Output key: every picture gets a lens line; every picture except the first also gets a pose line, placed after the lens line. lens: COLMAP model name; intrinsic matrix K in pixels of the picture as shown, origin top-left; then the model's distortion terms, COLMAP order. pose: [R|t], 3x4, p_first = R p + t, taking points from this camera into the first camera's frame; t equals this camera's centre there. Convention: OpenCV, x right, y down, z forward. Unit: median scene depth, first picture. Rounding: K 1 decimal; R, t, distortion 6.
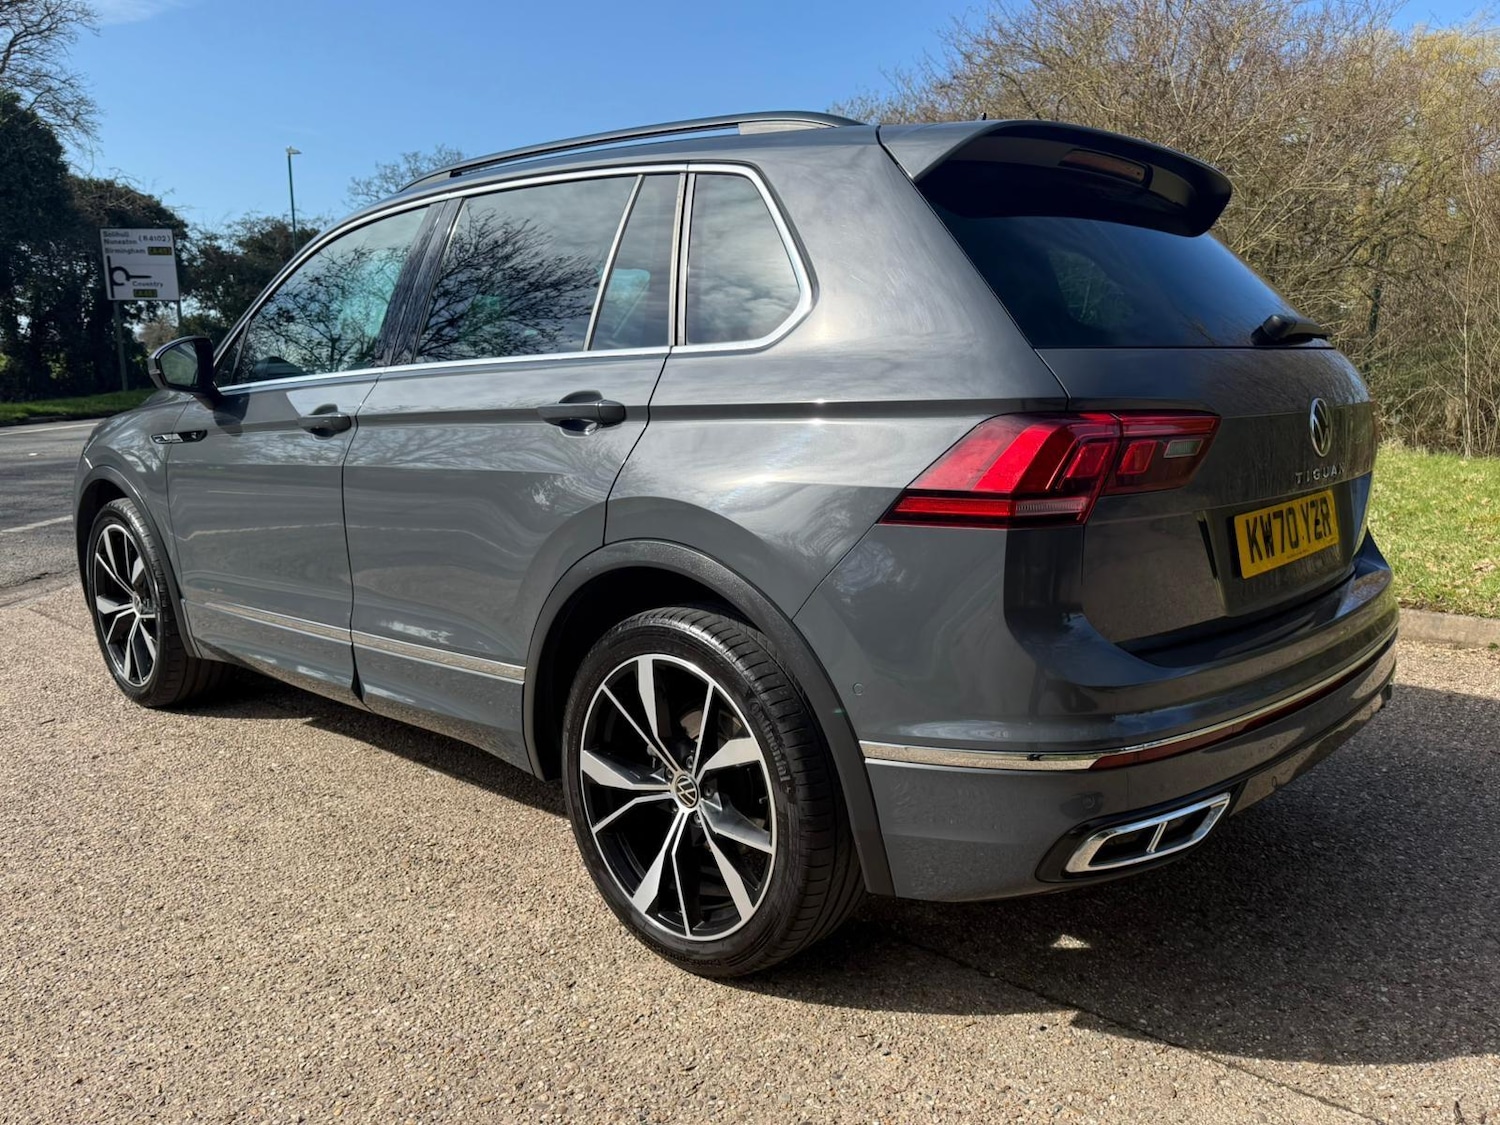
lens RADIAL K [[1174.0, 0, 793.6], [0, 1174.0, 589.6], [0, 0, 1]] dist [0.035409, -0.047022]
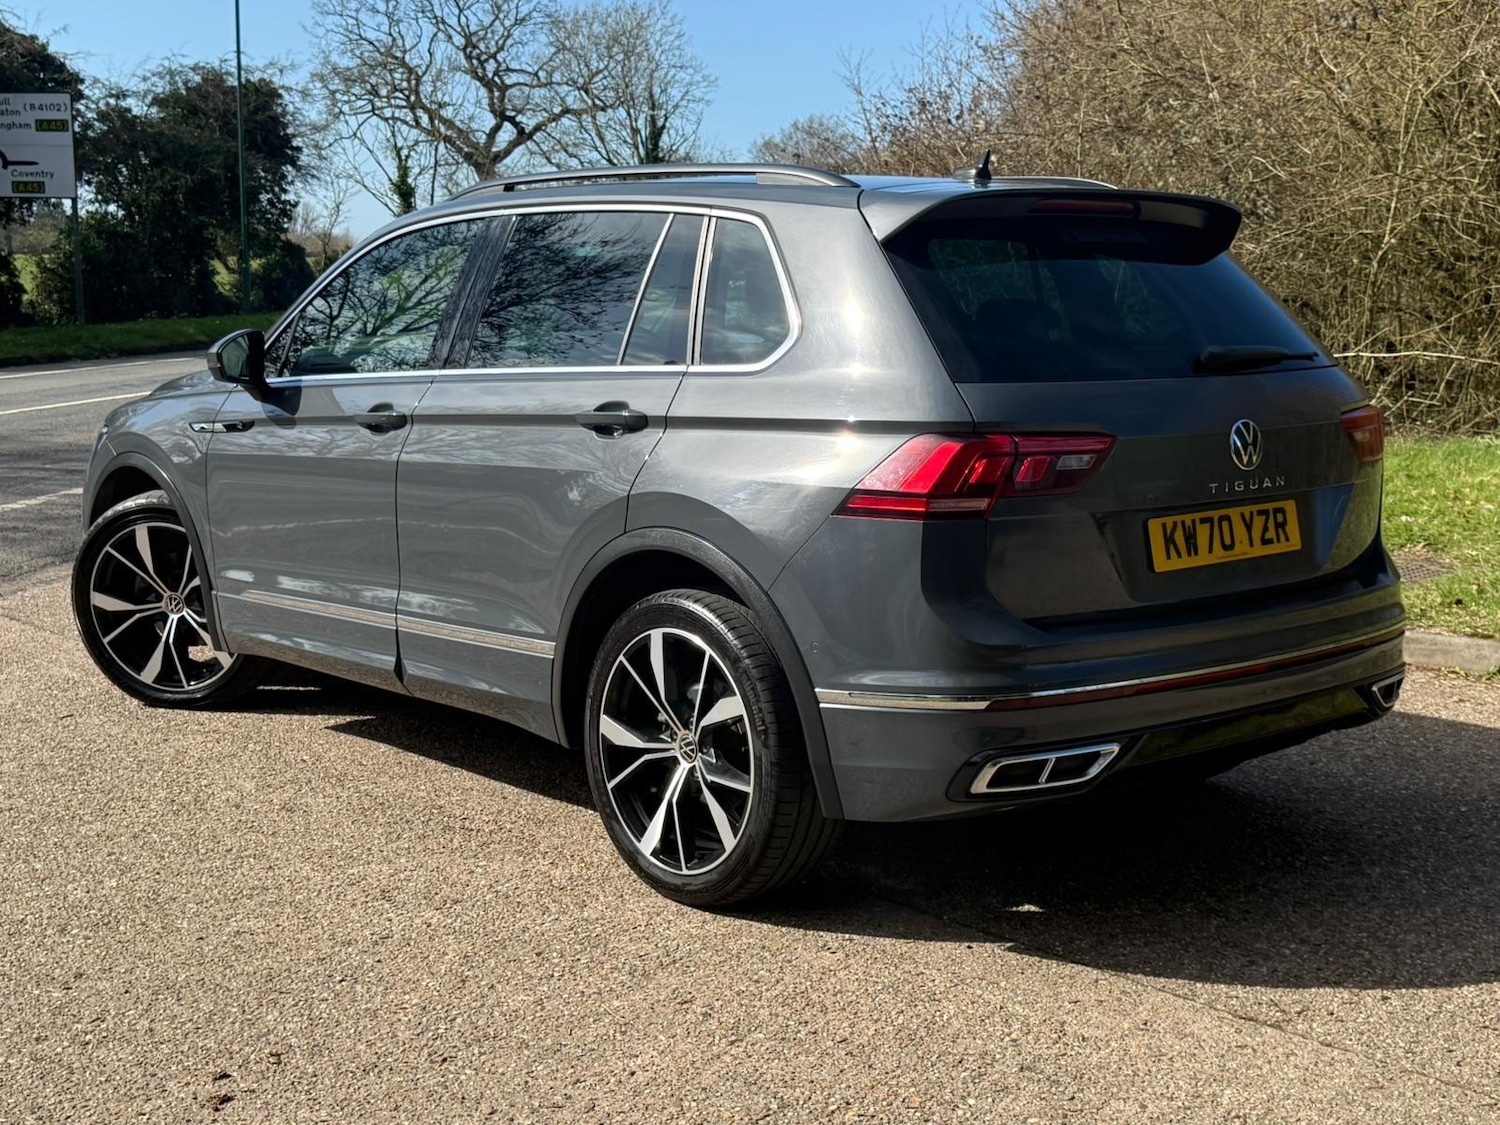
lens RADIAL K [[2027.0, 0, 750.0], [0, 2027.0, 562.5], [0, 0, 1]] dist [0.109269, -0.123719]
pose [[0.990660, 0.027302, -0.133591, 0.229676], [-0.034312, 0.998137, -0.050456, 0.086649], [0.131965, 0.054568, 0.989751, -0.971934]]
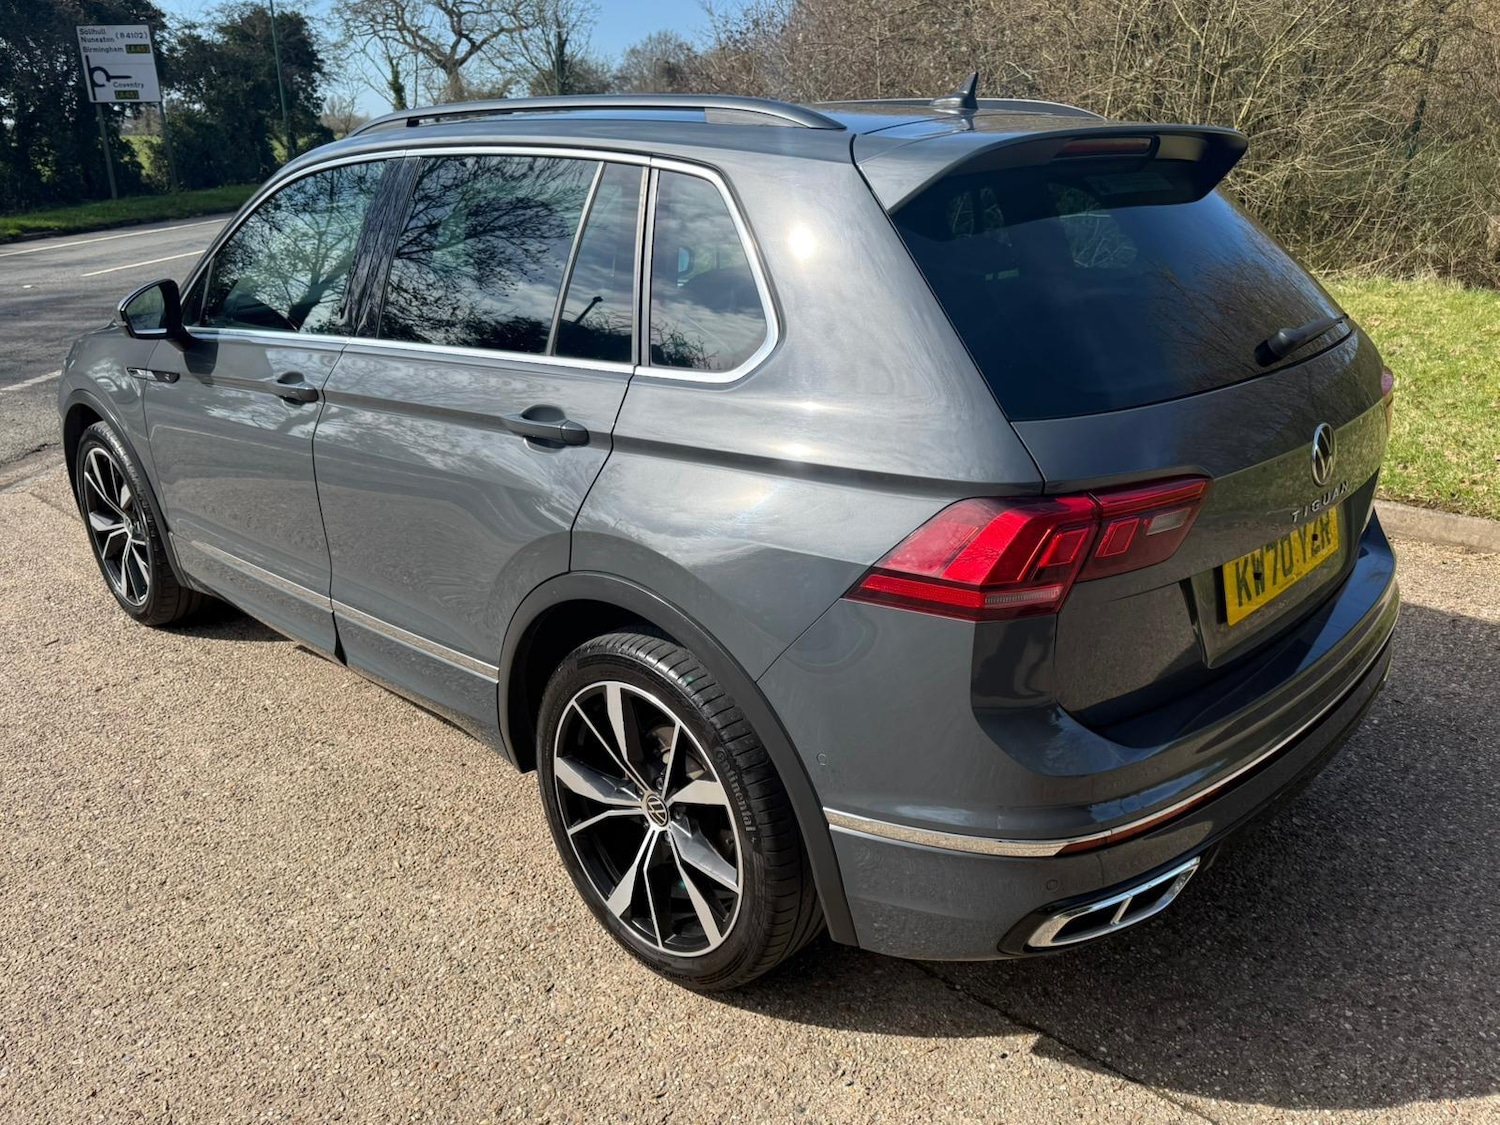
lens RADIAL K [[1178.6, 0, 737.9], [0, 1178.6, 557.5], [0, 0, 1]] dist [0.022891, -0.026740]
pose [[0.998824, 0.003389, -0.048371, 0.026208], [0.003965, 0.988506, 0.151131, -0.194604], [0.048328, -0.151145, 0.987330, 0.034899]]
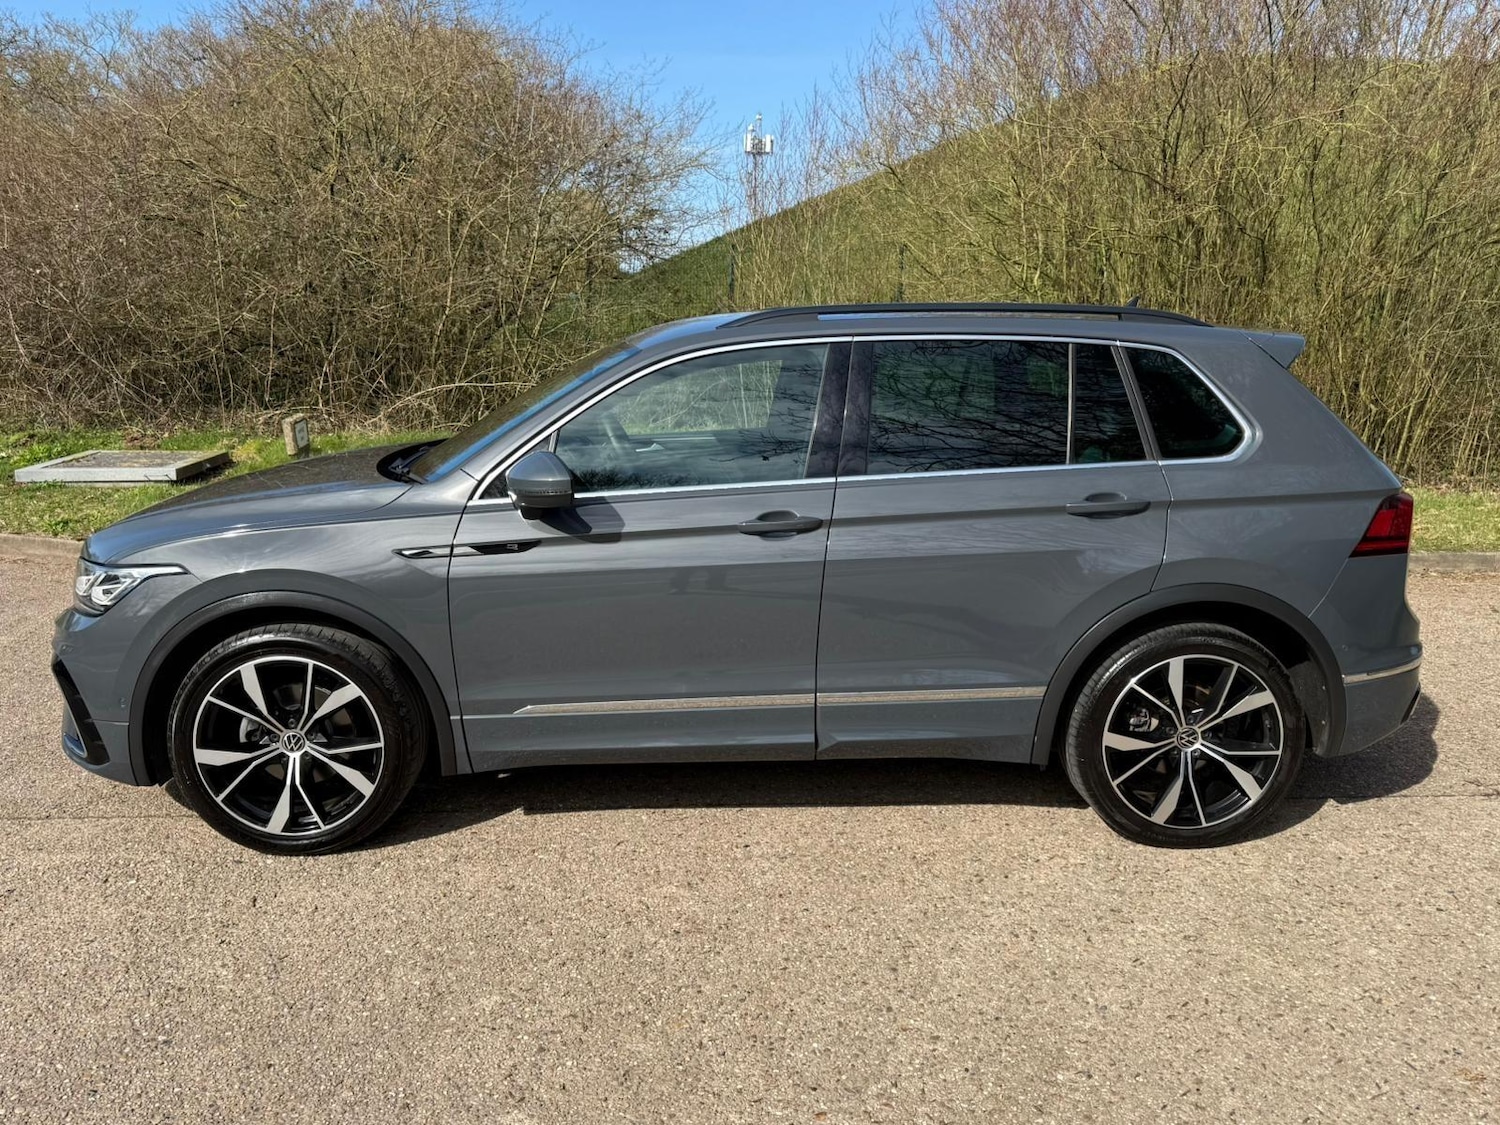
lens RADIAL K [[1178.6, 0, 737.9], [0, 1178.6, 557.5], [0, 0, 1]] dist [0.022891, -0.026740]
pose [[0.721200, -0.133401, 0.679761, -1.573830], [0.121219, 0.990445, 0.065764, -0.247049], [-0.682039, 0.034971, 0.730479, 0.235025]]
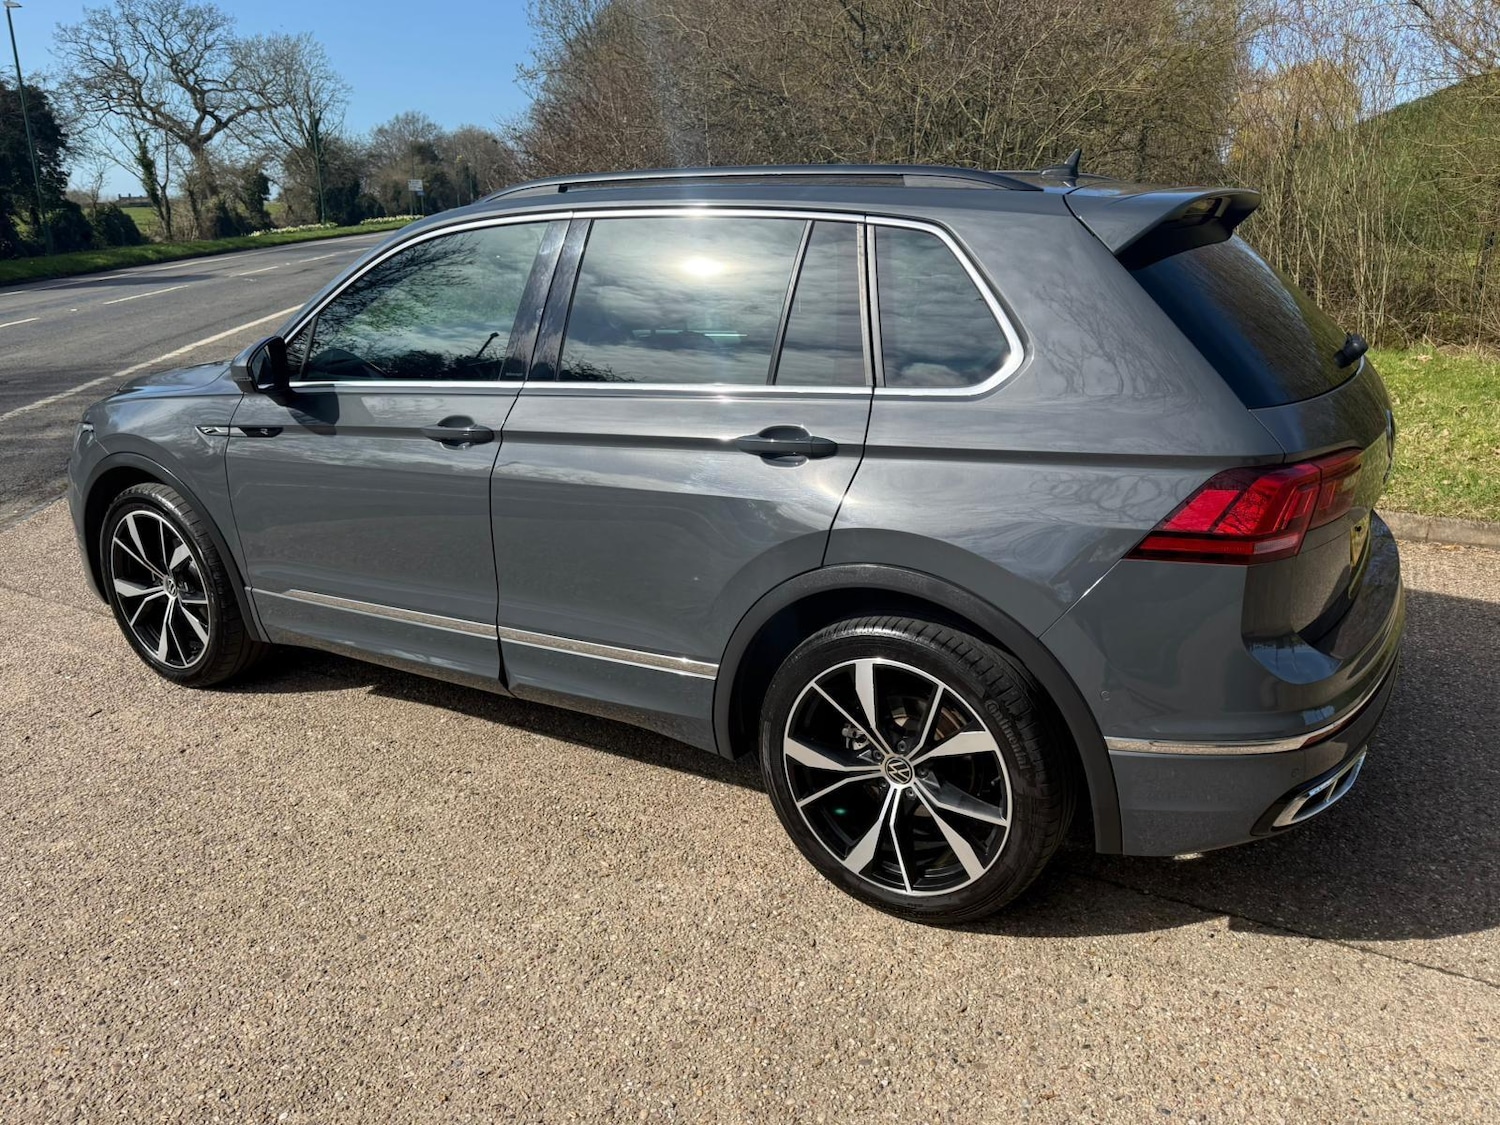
lens RADIAL K [[1121.9, 0, 759.2], [0, 1121.9, 531.8], [0, 0, 1]] dist [0.032756, -0.039695]
pose [[0.982173, -0.064897, 0.176420, -0.404041], [0.049211, 0.994553, 0.091884, -0.170943], [-0.181422, -0.081564, 0.980017, -0.045369]]
